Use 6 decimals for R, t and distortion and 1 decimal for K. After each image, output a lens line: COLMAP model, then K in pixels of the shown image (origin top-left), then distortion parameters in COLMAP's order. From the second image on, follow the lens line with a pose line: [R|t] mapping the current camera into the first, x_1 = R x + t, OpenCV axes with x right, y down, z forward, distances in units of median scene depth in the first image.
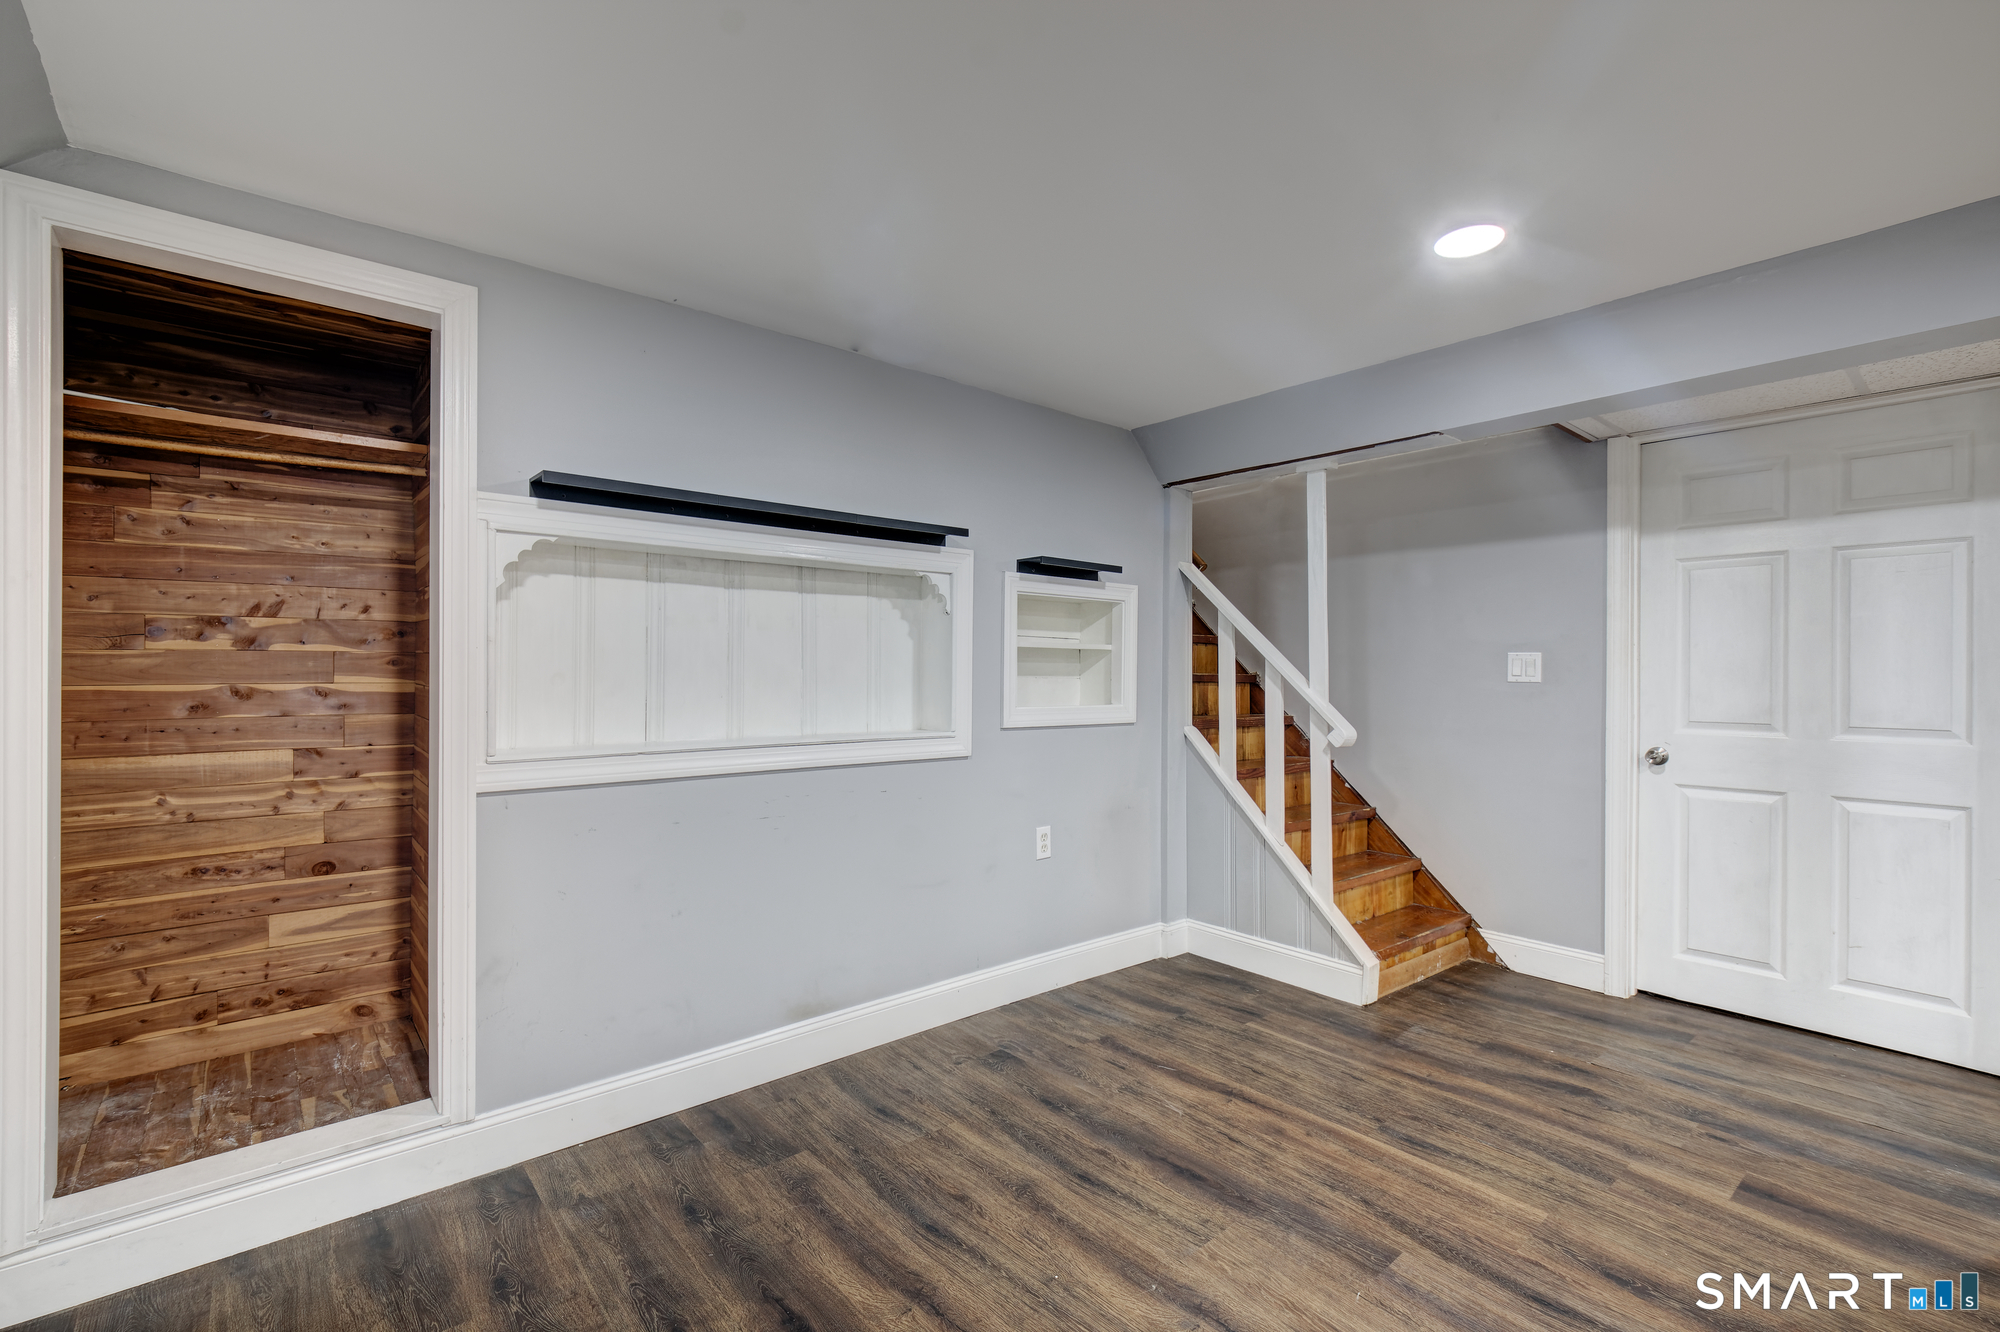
lens RADIAL K [[881.8, 0, 994.0], [0, 881.8, 672.9], [0, 0, 1]] dist [-0.001040, 0.001132]
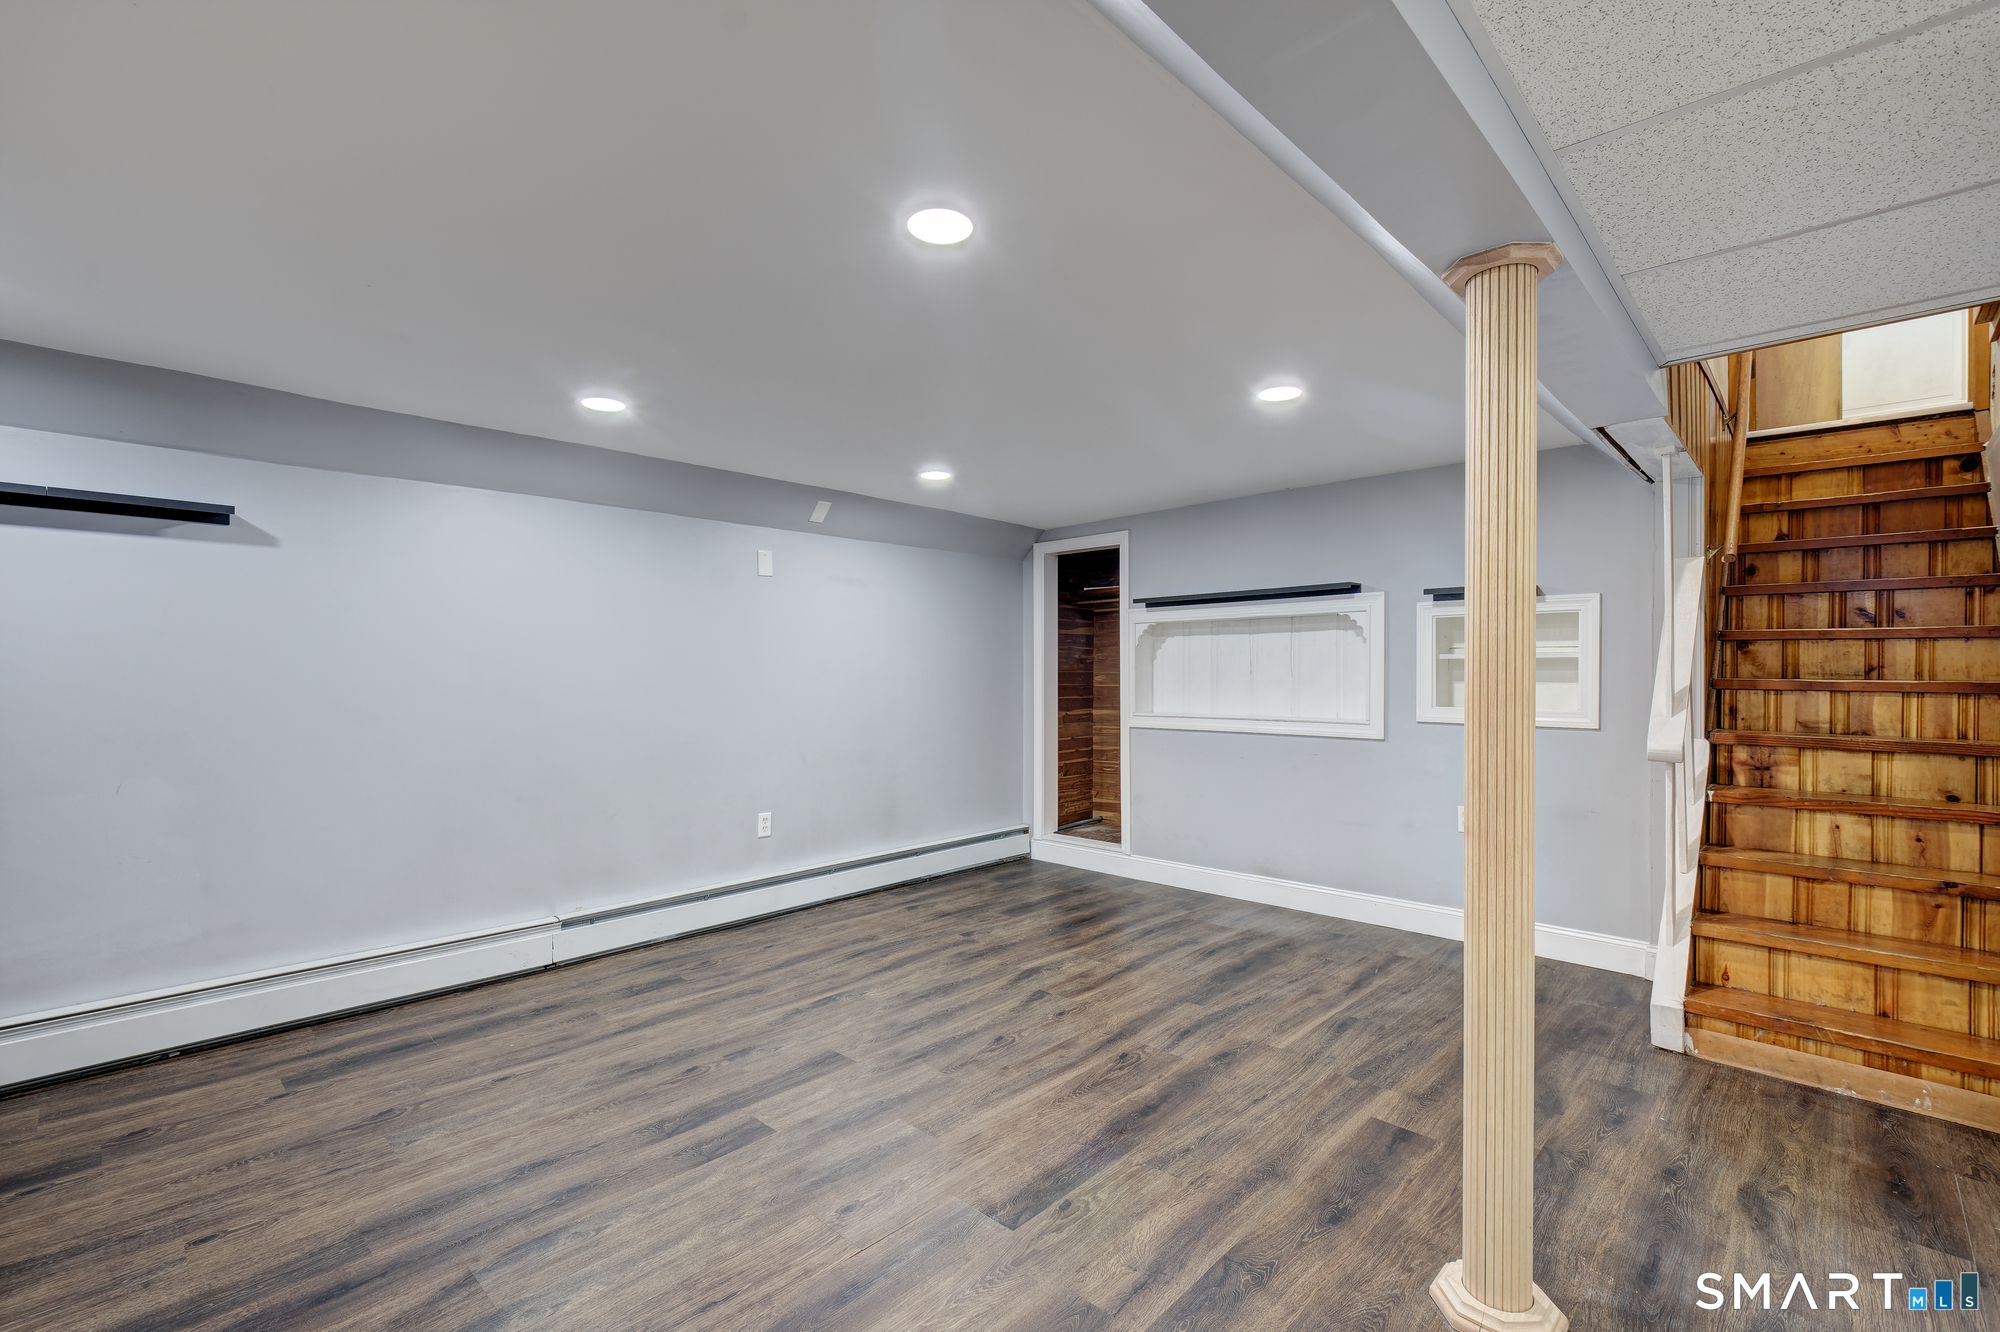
lens RADIAL K [[881.8, 0, 989.6], [0, 881.8, 672.6], [0, 0, 1]] dist [-0.001040, 0.001132]
pose [[0.100622, -0.008521, -0.994888, 1.383267], [-0.000052, 0.999963, -0.008570, 0.000197], [0.994925, 0.000914, 0.100617, 0.249221]]
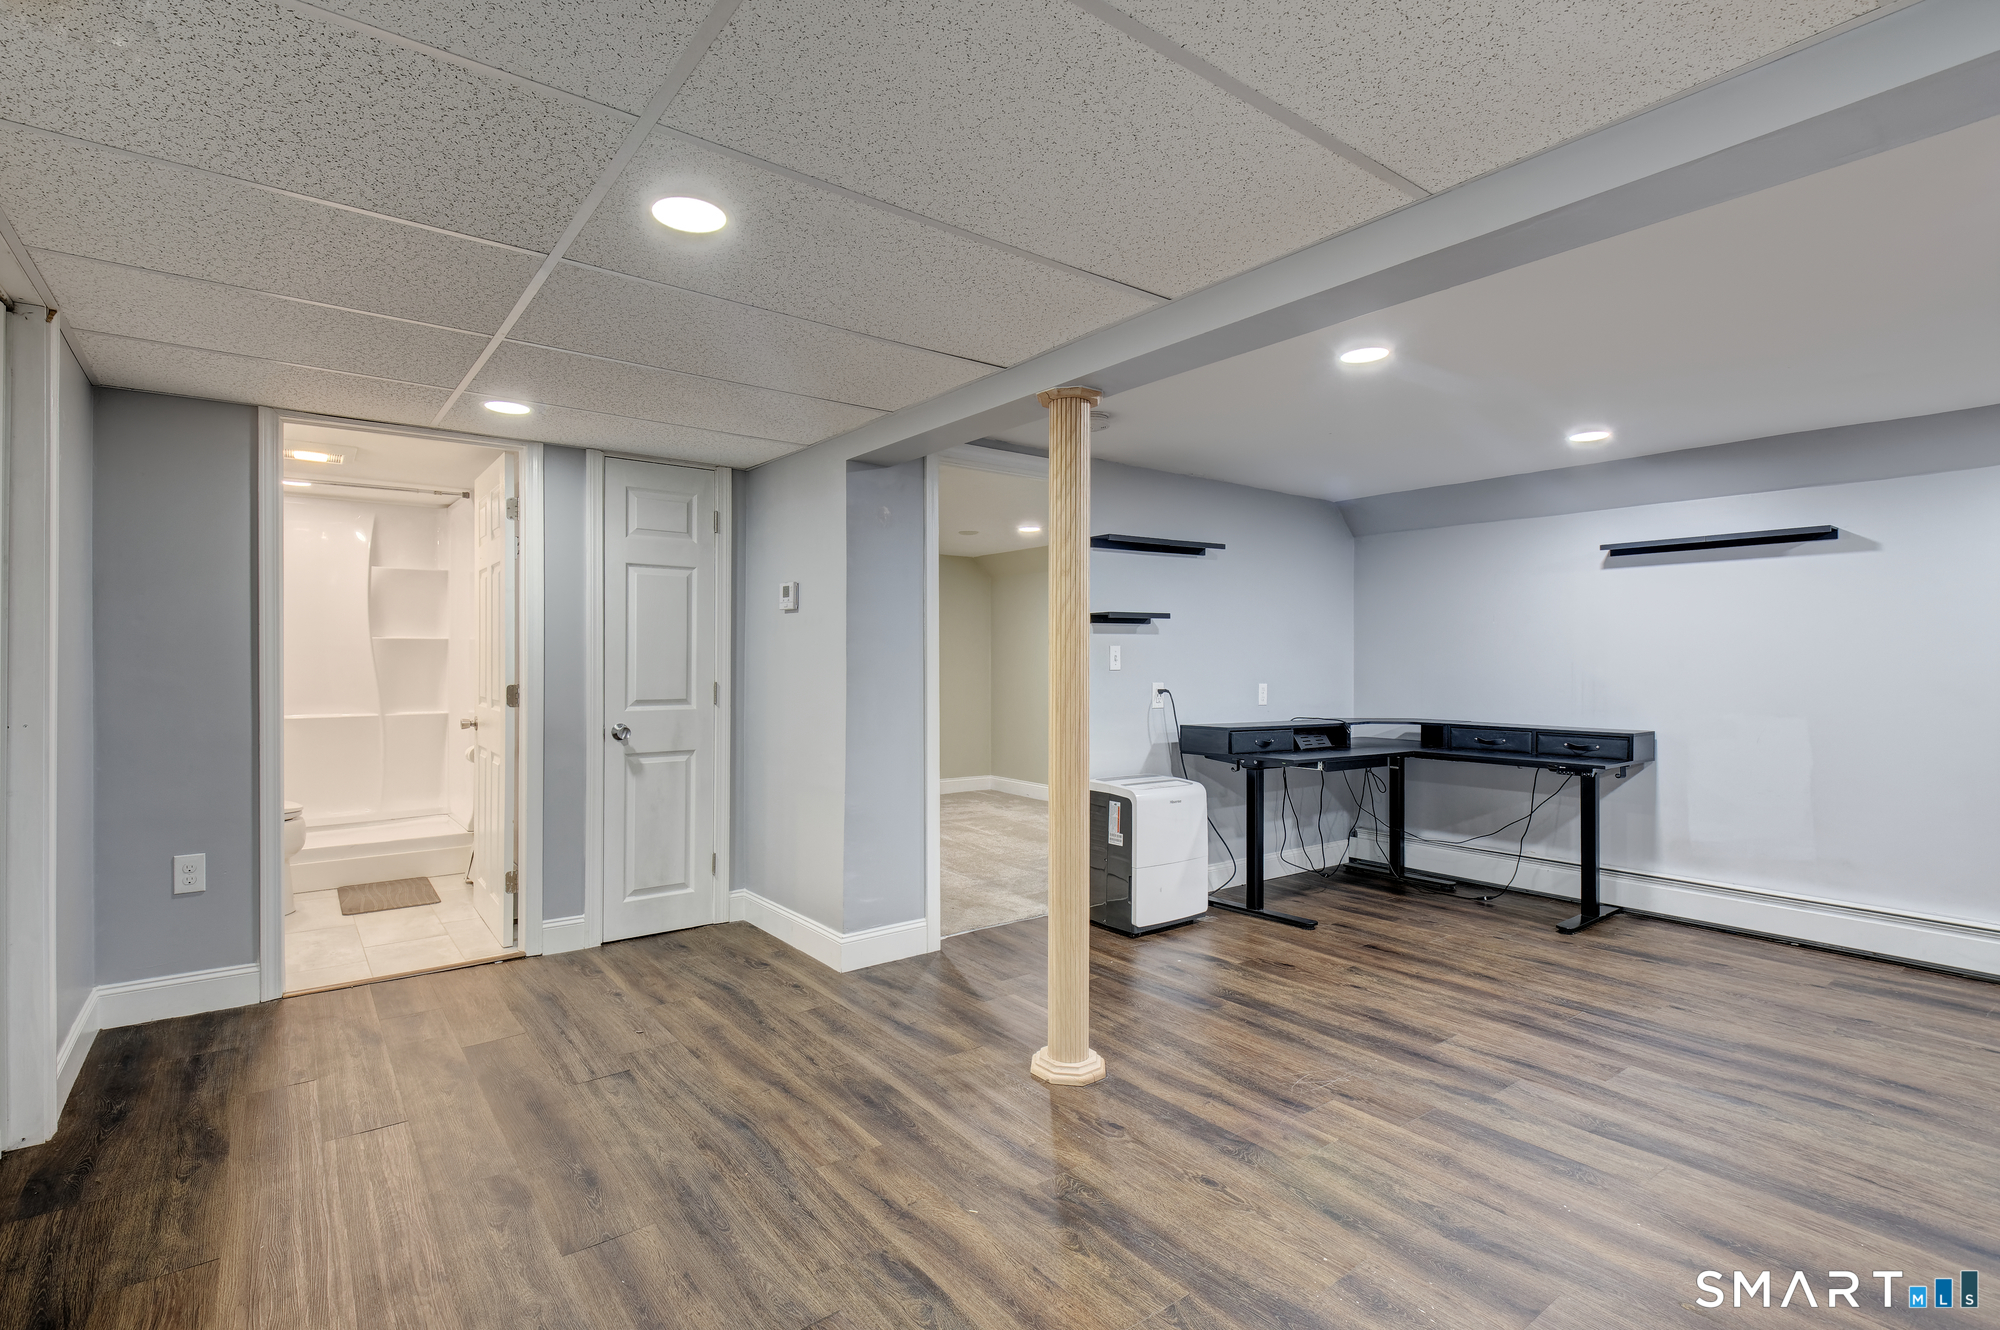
lens RADIAL K [[927.8, 0, 966.3], [0, 927.8, 665.2], [0, 0, 1]] dist [0.003880, -0.001654]
pose [[-0.997907, -0.007593, 0.064224, 1.454921], [-0.007312, 0.999963, 0.004610, 0.005826], [-0.064257, 0.004131, -0.997925, 0.923090]]
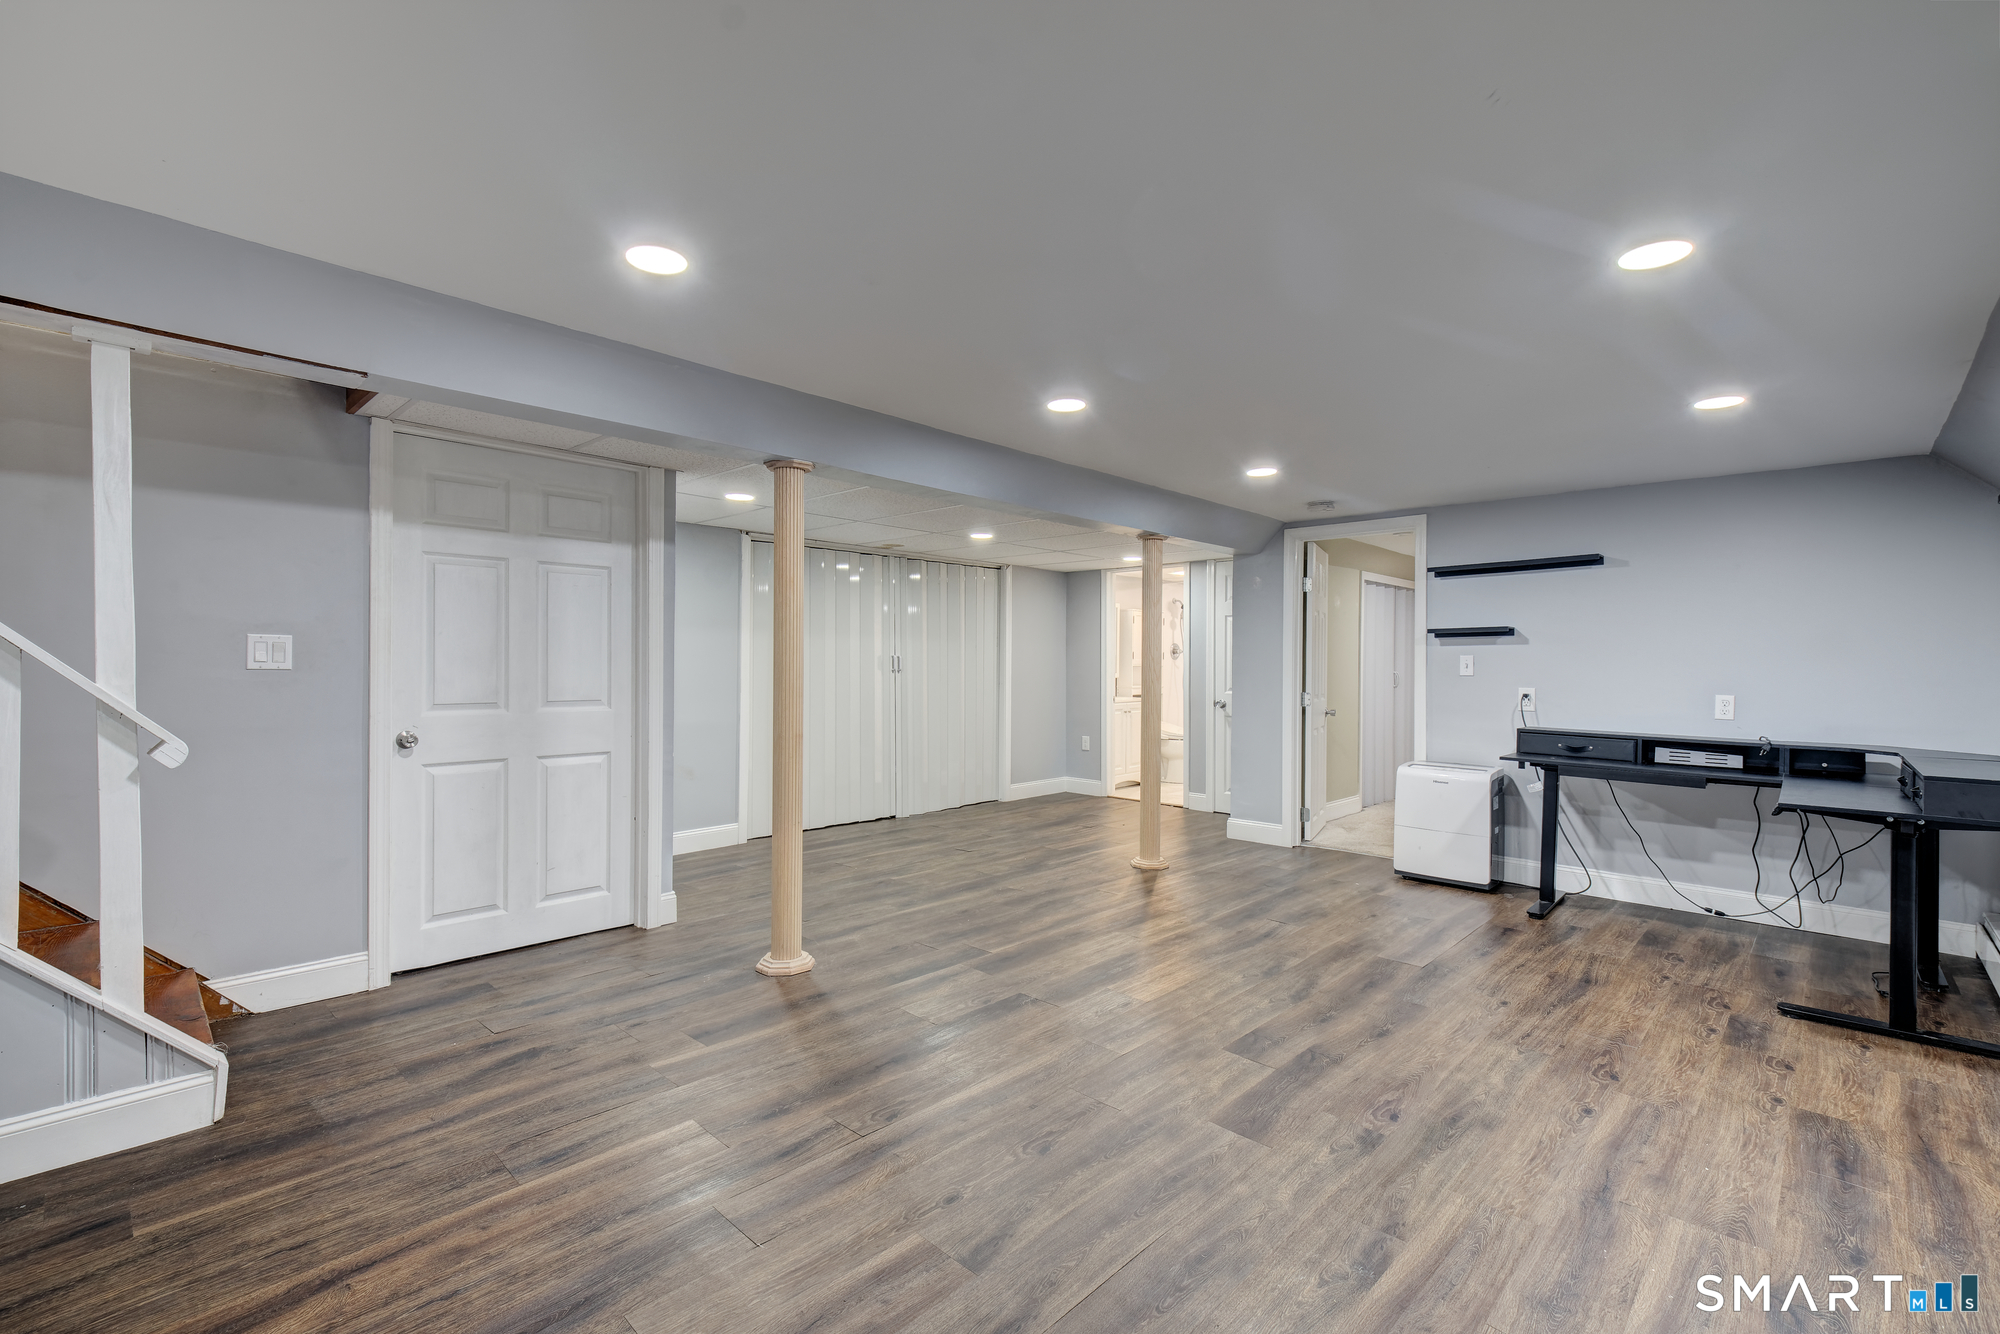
lens RADIAL K [[881.8, 0, 999.3], [0, 881.8, 666.2], [0, 0, 1]] dist [-0.001040, 0.001132]
pose [[-0.115043, -0.008120, 0.993327, -0.401041], [-0.008165, 0.999941, 0.007229, -0.005429], [-0.993327, -0.007279, -0.115102, 0.494947]]
